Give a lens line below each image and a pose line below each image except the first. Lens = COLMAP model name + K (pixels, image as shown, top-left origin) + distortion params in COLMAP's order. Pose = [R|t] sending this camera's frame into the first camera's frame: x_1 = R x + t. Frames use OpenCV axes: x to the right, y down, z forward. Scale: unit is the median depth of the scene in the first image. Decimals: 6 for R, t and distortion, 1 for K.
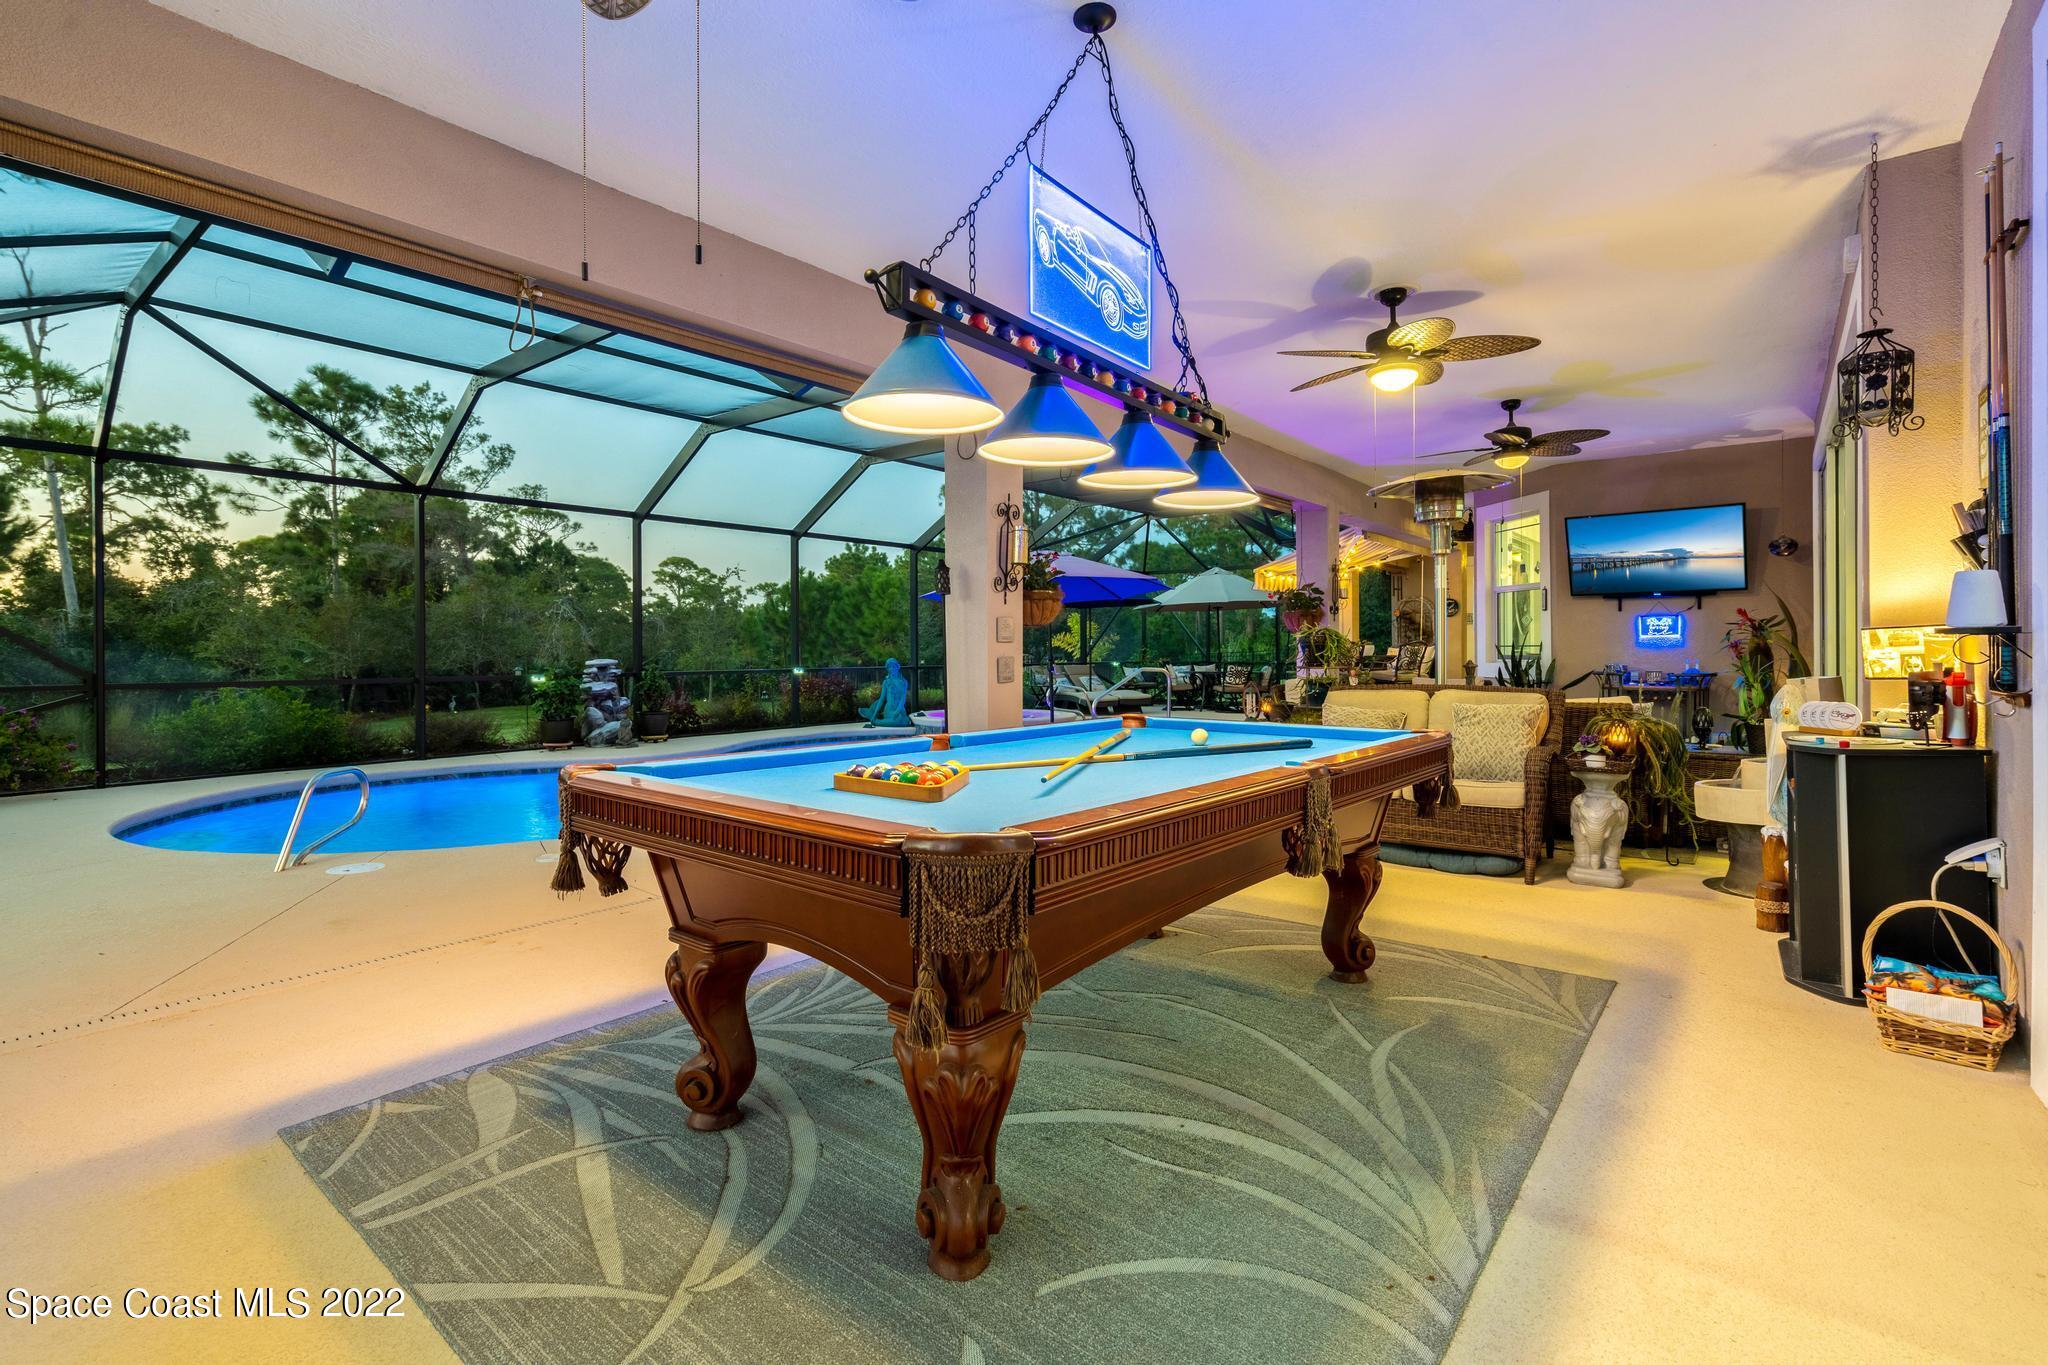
lens RADIAL K [[954.4, 0, 1018.9], [0, 954.4, 657.5], [0, 0, 1]] dist [-0.000095, 0.000294]
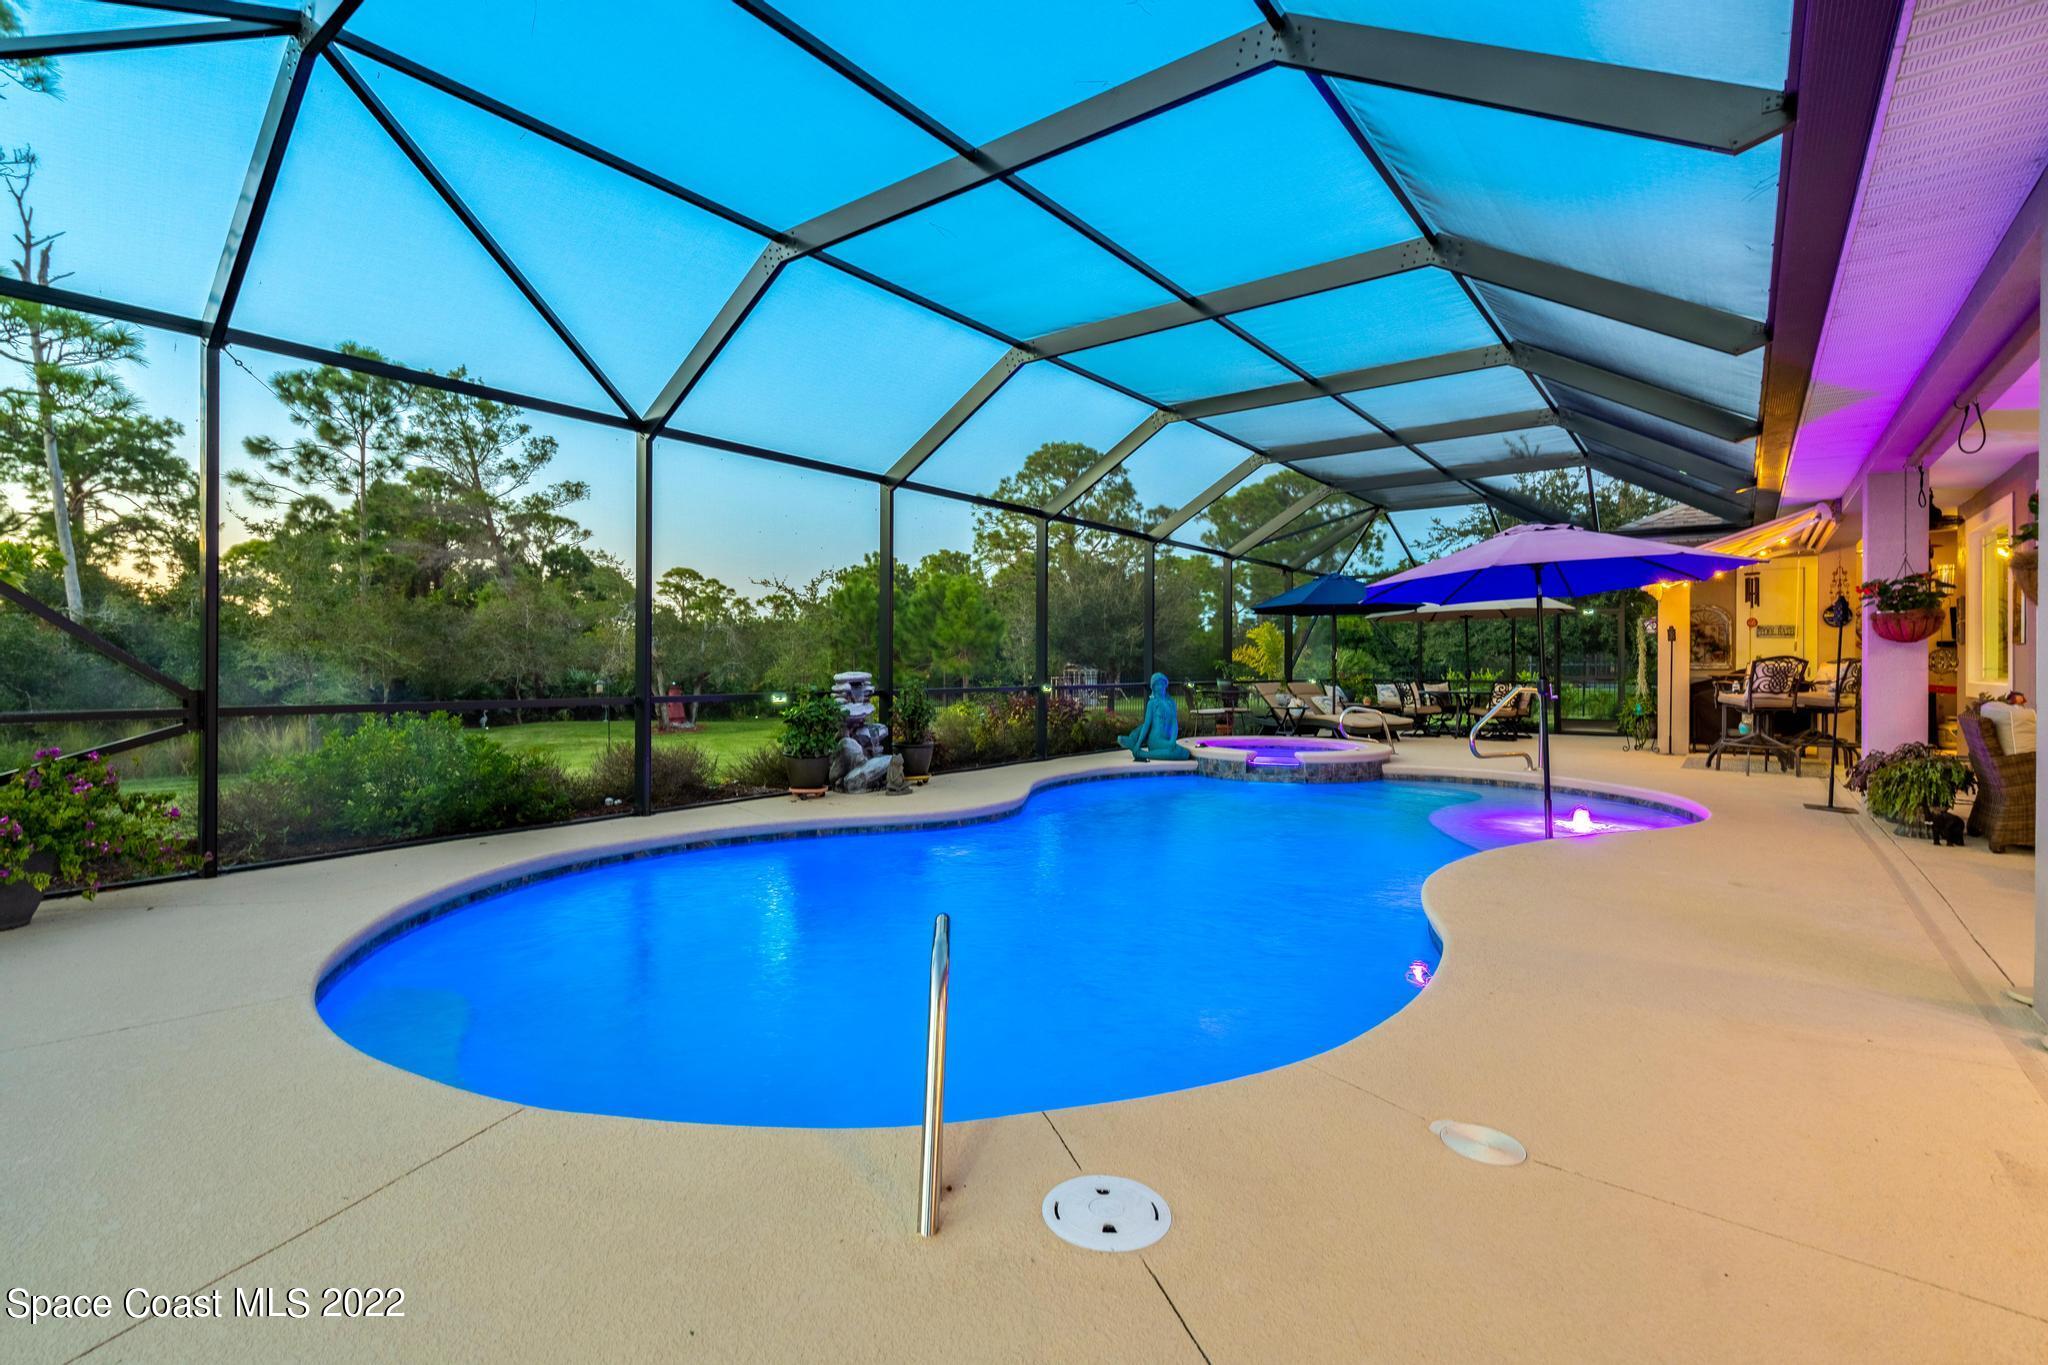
lens RADIAL K [[936.8, 0, 1018.9], [0, 936.8, 666.0], [0, 0, 1]] dist [0.001057, -0.000226]
pose [[0.999637, 0.007285, 0.025951, -0.097594], [-0.007095, 0.999947, -0.007418, 0.000477], [-0.026004, 0.007231, 0.999636, 0.081729]]
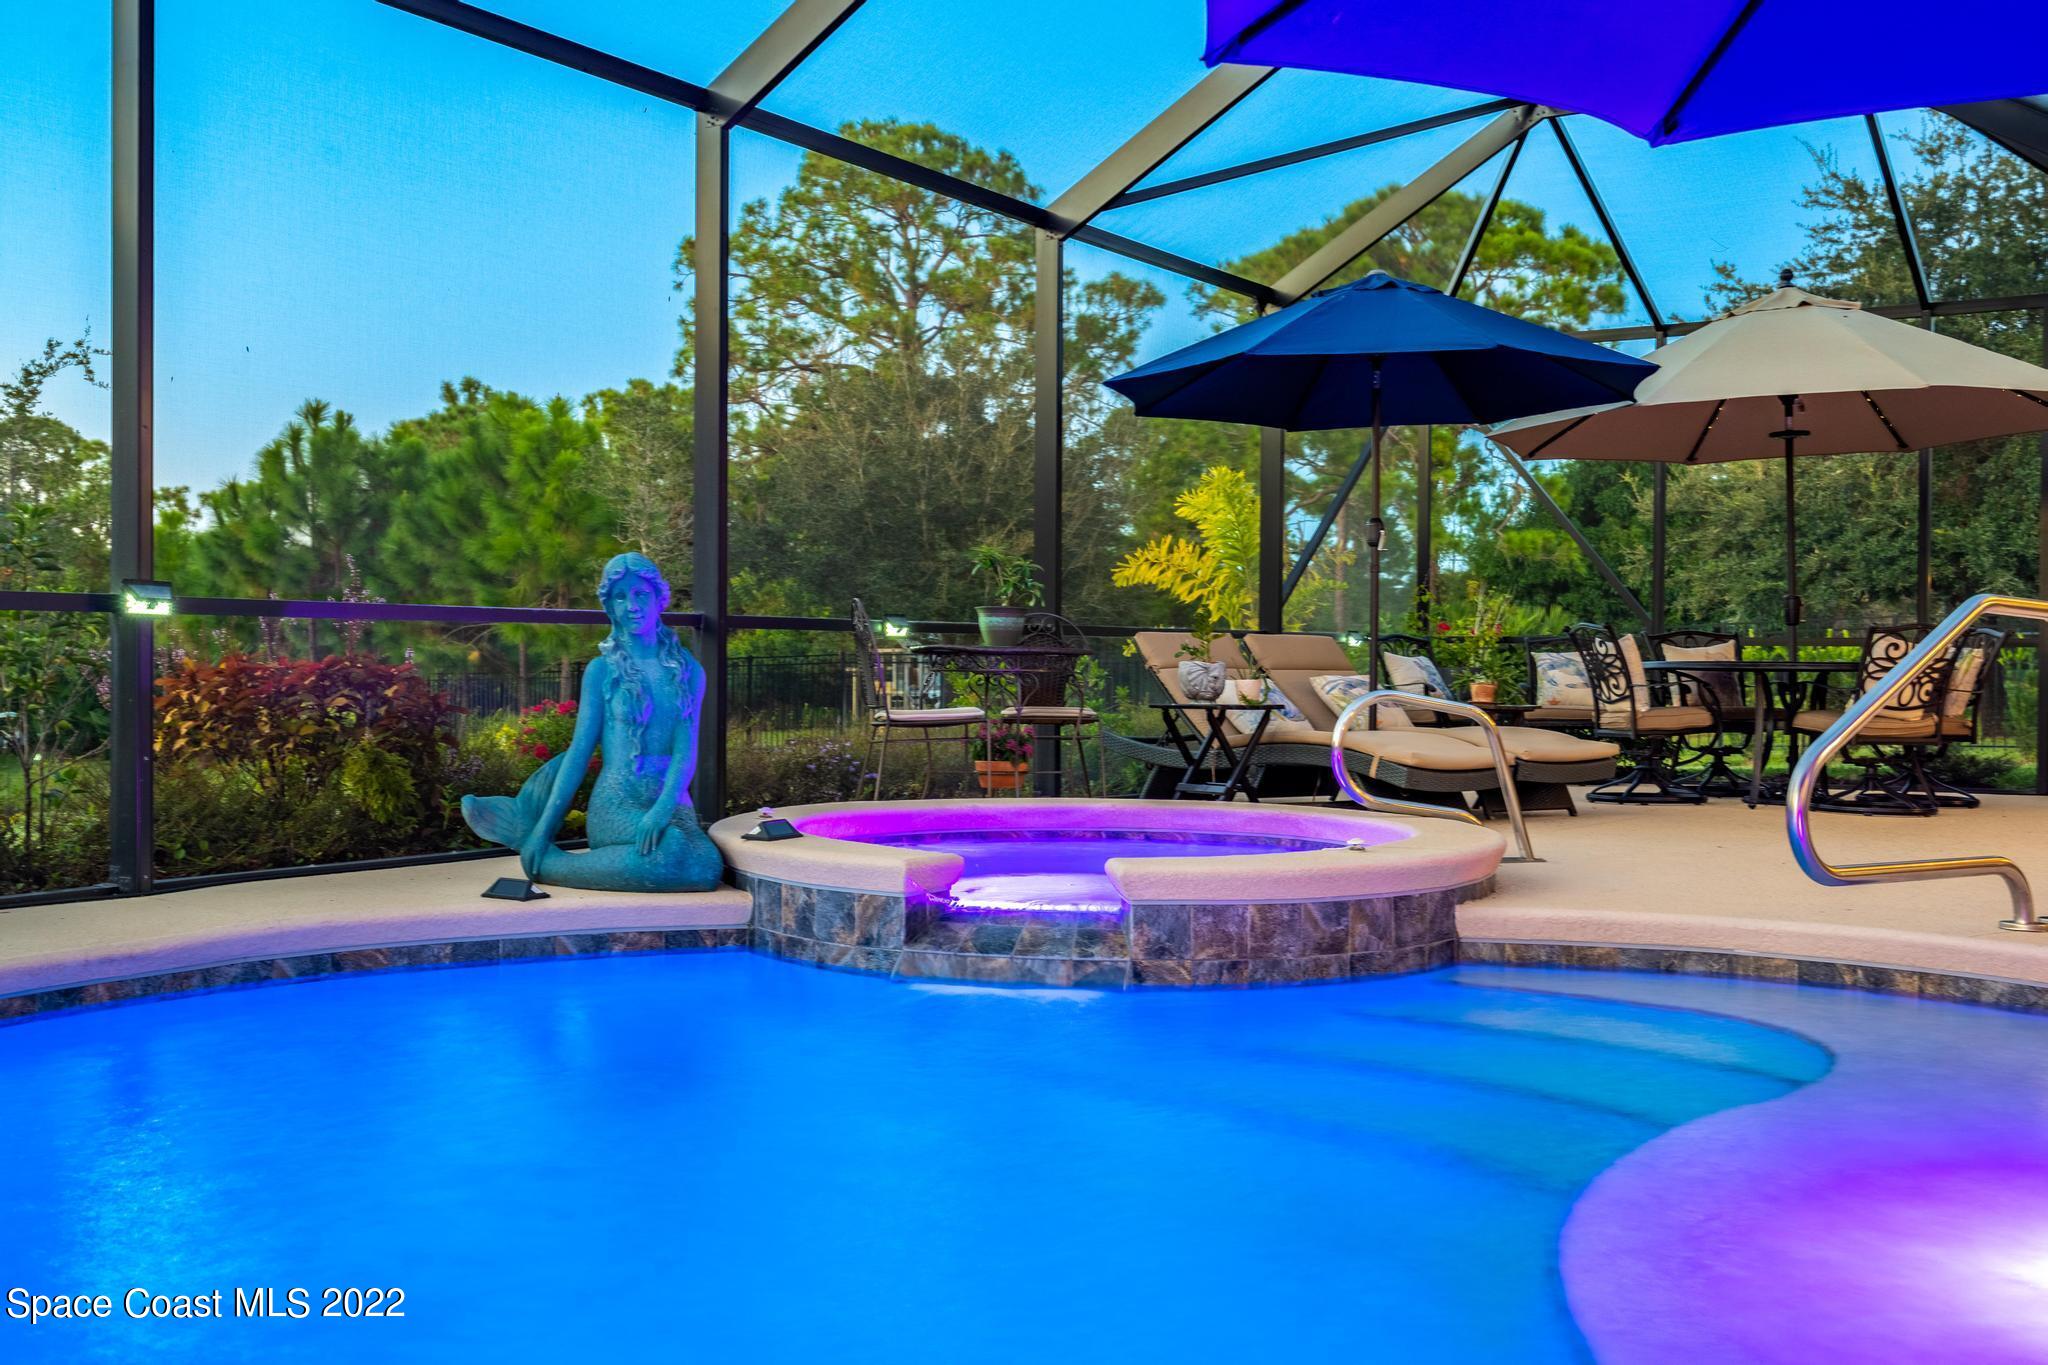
lens RADIAL K [[1997.5, 0, 1024.0], [0, 1997.5, 682.5], [0, 0, 1]] dist [0.004907, 0.006674]
pose [[0.994658, 0.011077, 0.102625, -0.033679], [-0.011525, 0.999926, 0.003778, 0.009363], [-0.102576, -0.004941, 0.994713, 0.204305]]
